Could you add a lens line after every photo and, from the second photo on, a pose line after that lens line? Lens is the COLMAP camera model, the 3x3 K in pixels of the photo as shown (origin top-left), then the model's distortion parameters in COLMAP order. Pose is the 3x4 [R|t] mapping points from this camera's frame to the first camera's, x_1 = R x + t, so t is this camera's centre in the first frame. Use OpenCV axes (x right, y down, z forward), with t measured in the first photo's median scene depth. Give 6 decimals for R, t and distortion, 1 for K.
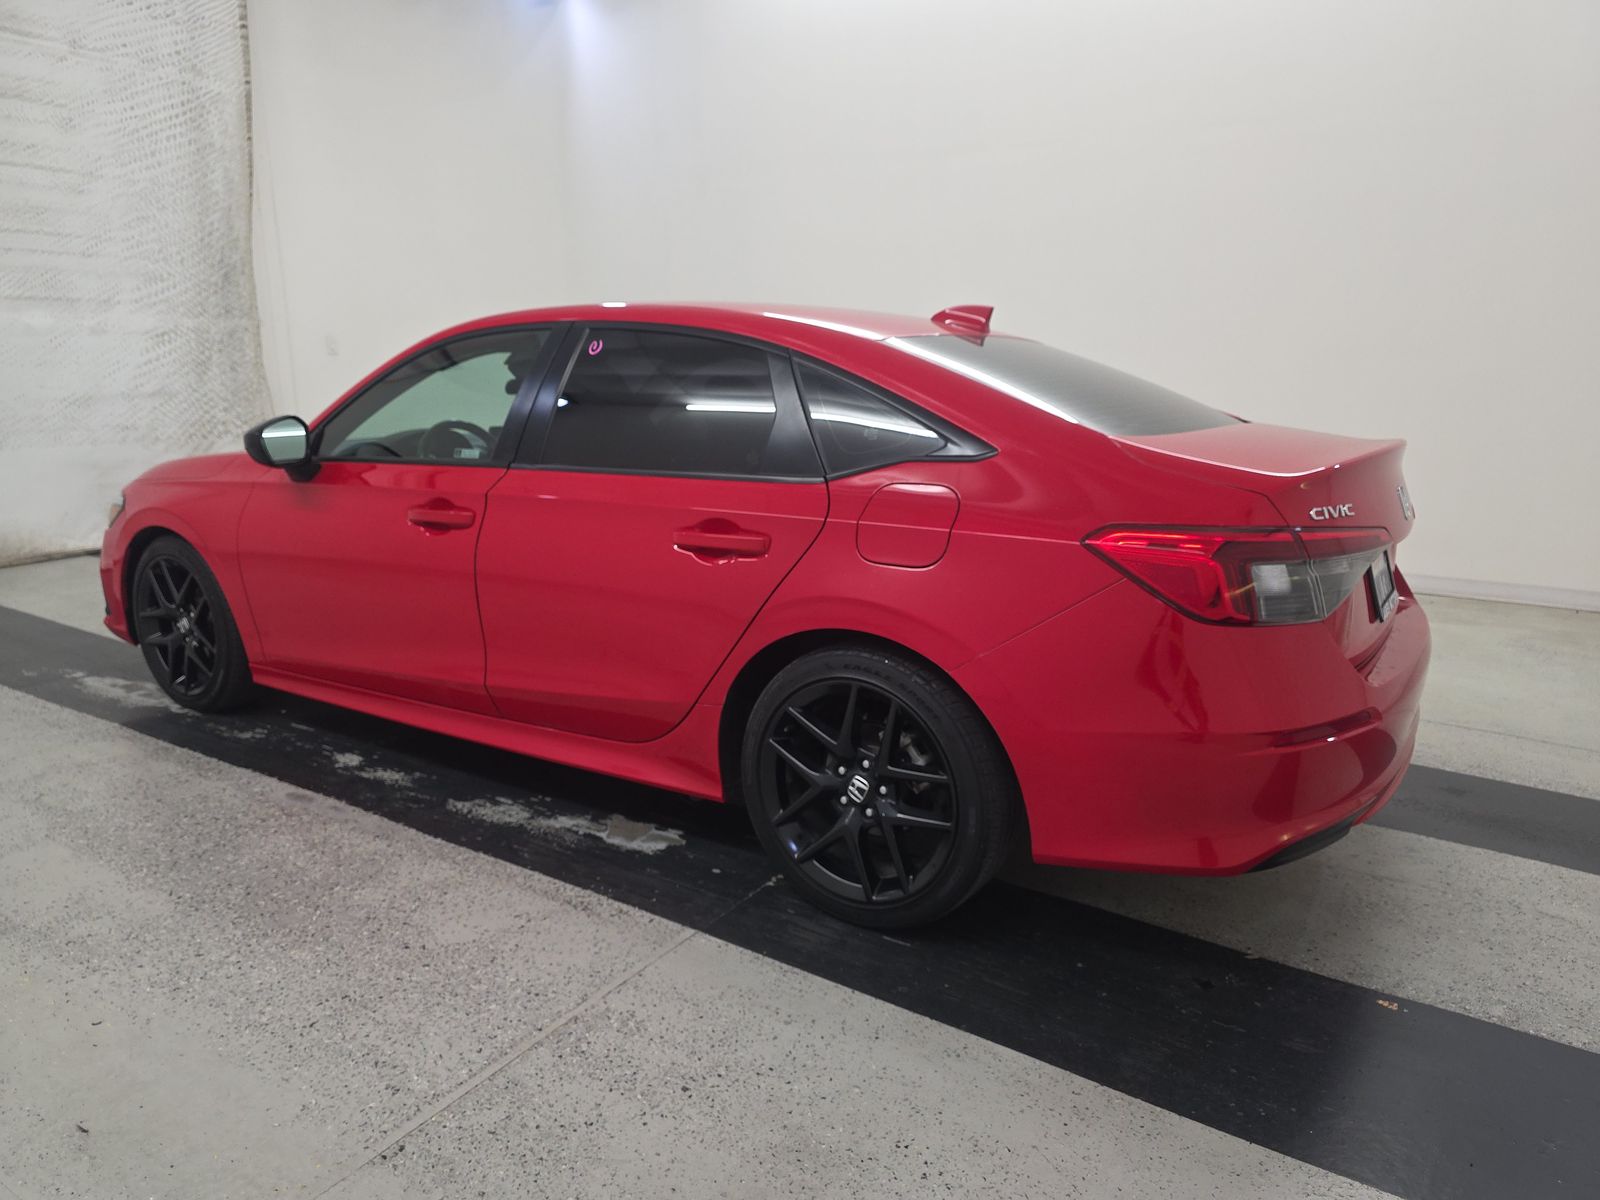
lens RADIAL K [[1069.1, 0, 798.6], [0, 1069.1, 604.1], [0, 0, 1]] dist [0.009402, -0.011504]
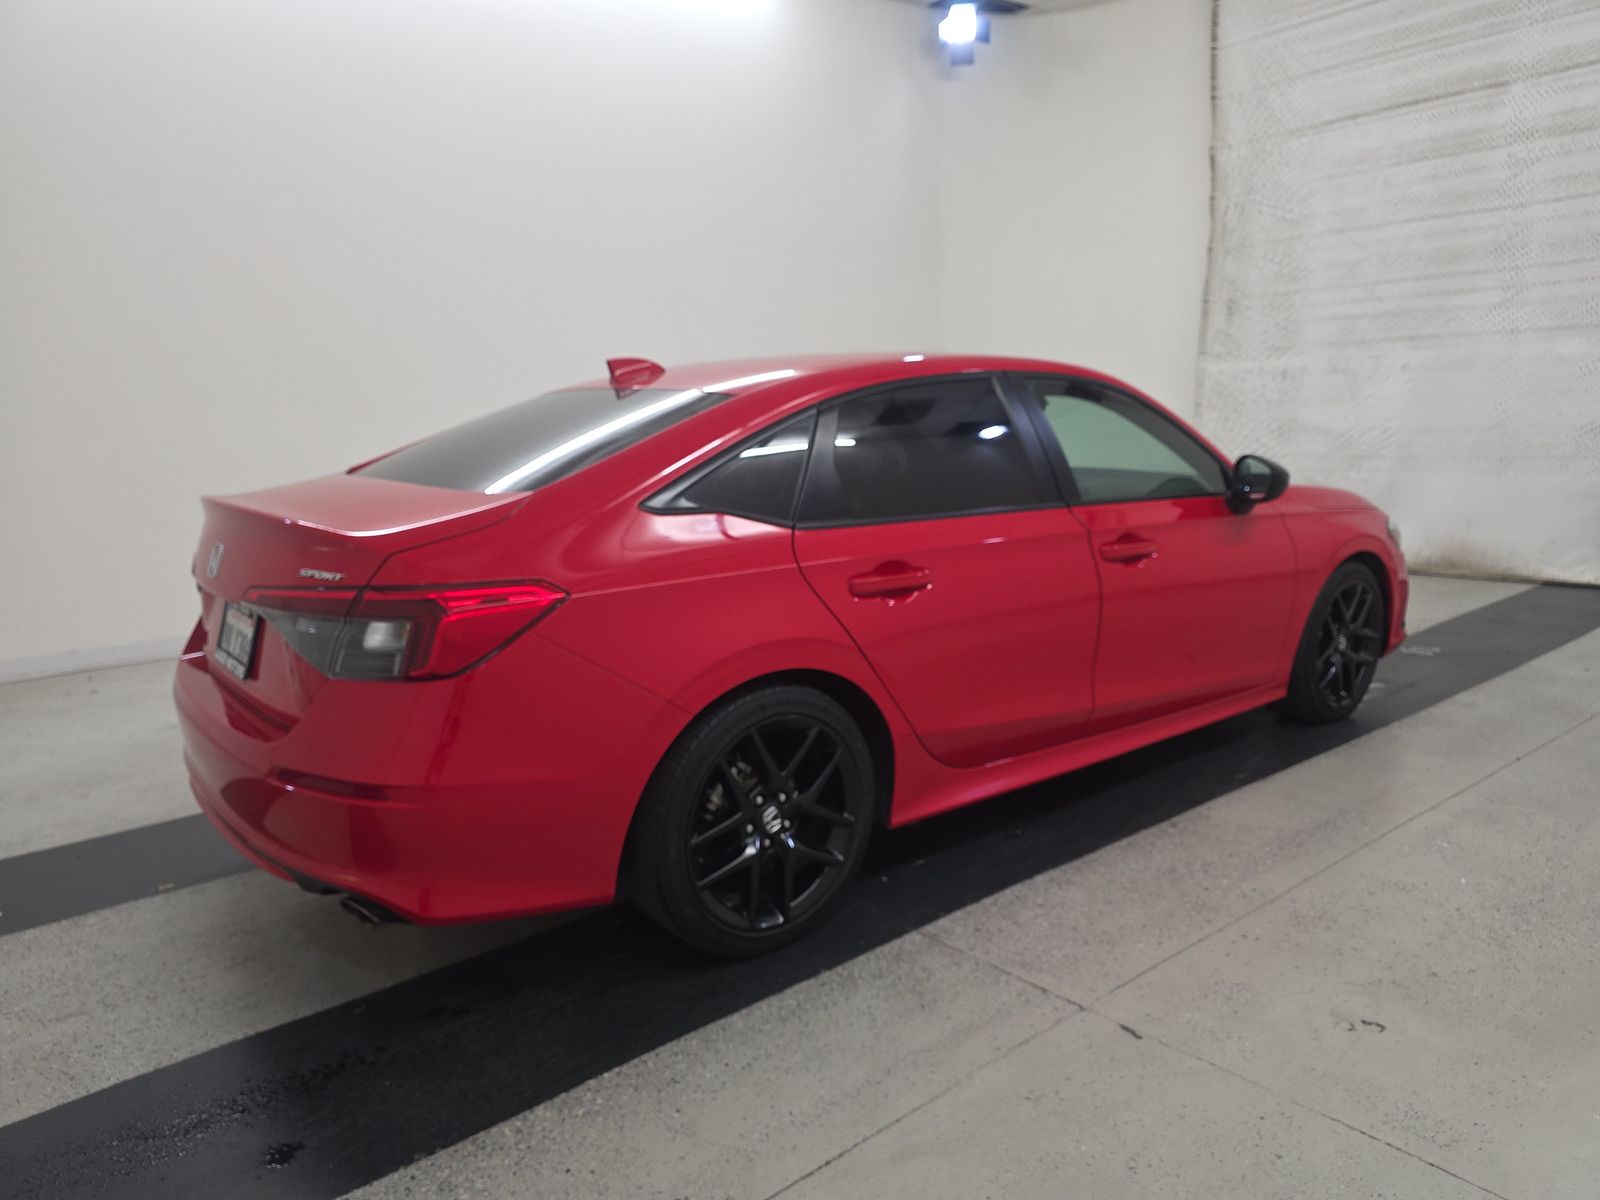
lens RADIAL K [[1069.1, 0, 805.5], [0, 1069.1, 588.3], [0, 0, 1]] dist [0.009402, -0.011504]
pose [[-0.288983, 0.161675, -0.943584, 0.432866], [-0.181122, 0.958602, 0.219719, -0.126407], [0.940044, 0.234398, -0.247737, 0.564365]]
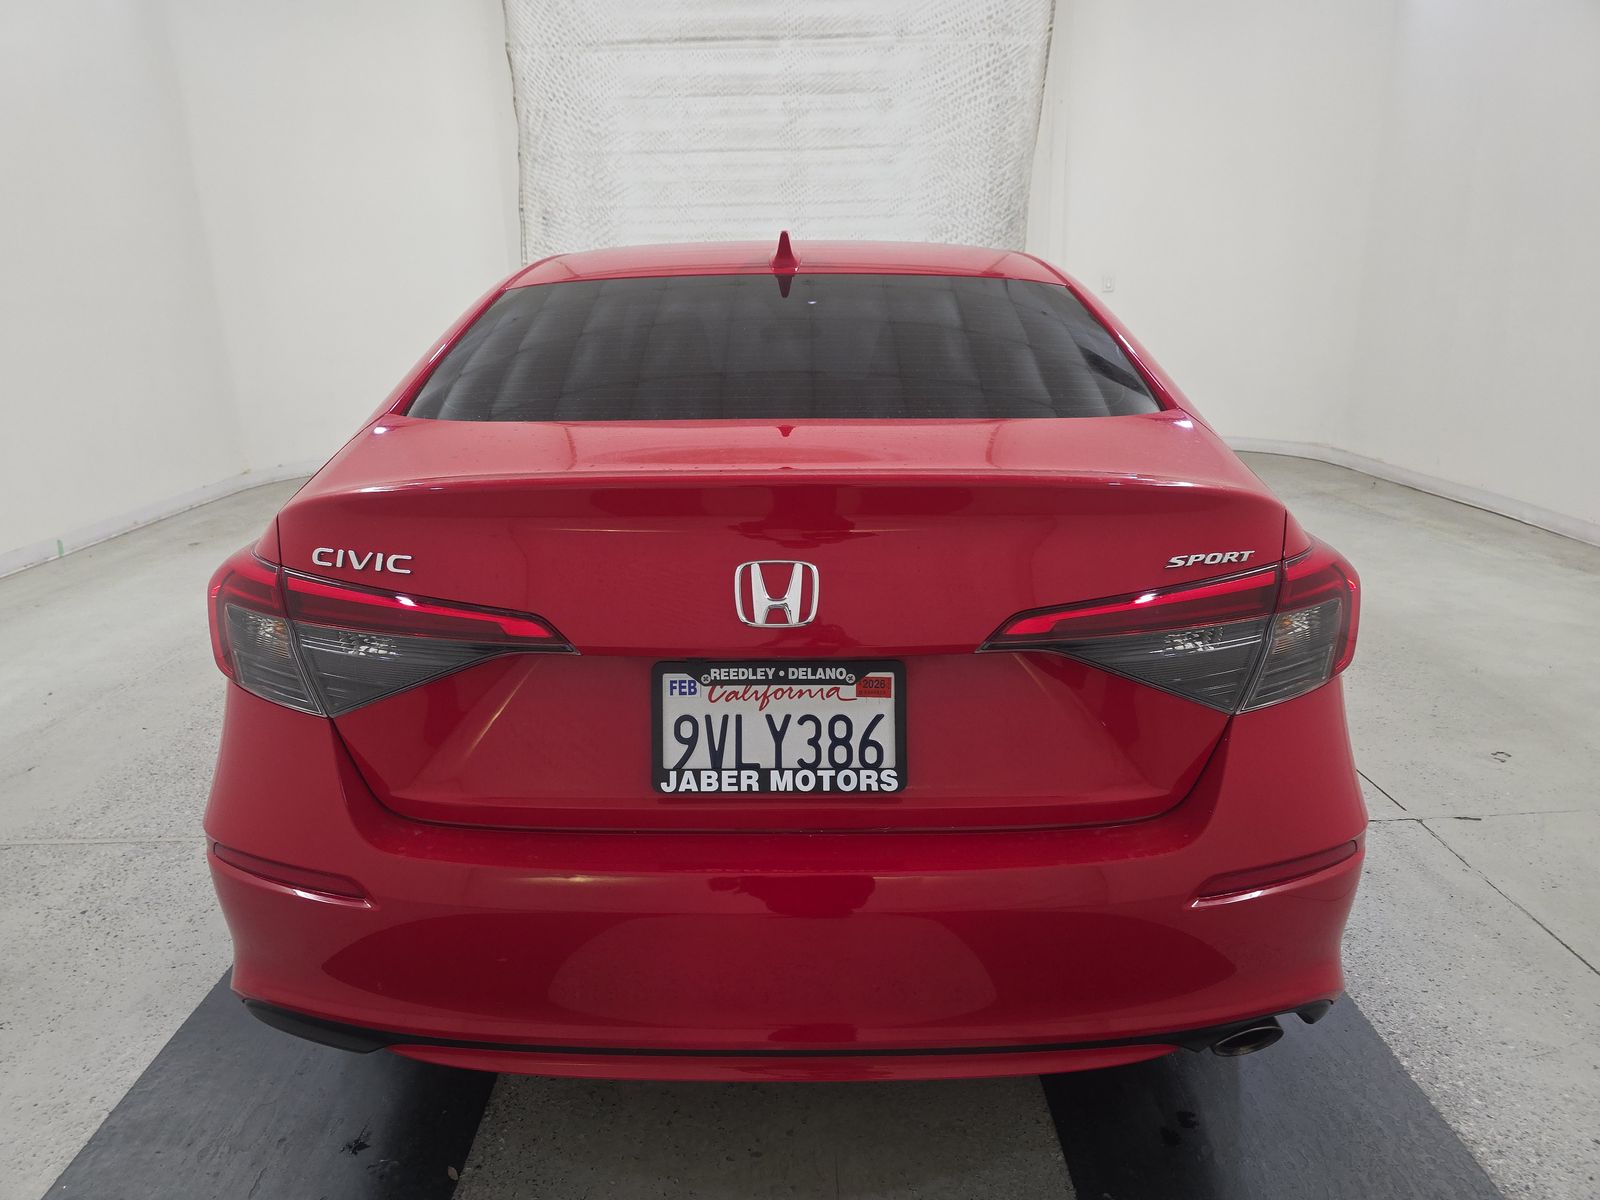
lens RADIAL K [[1069.1, 0, 757.7], [0, 1069.1, 602.8], [0, 0, 1]] dist [0.009402, -0.011504]
pose [[0.551201, 0.208814, -0.807821, 0.301784], [-0.160578, 0.976627, 0.142882, -0.050012], [0.818775, 0.050961, 0.571848, 0.214327]]
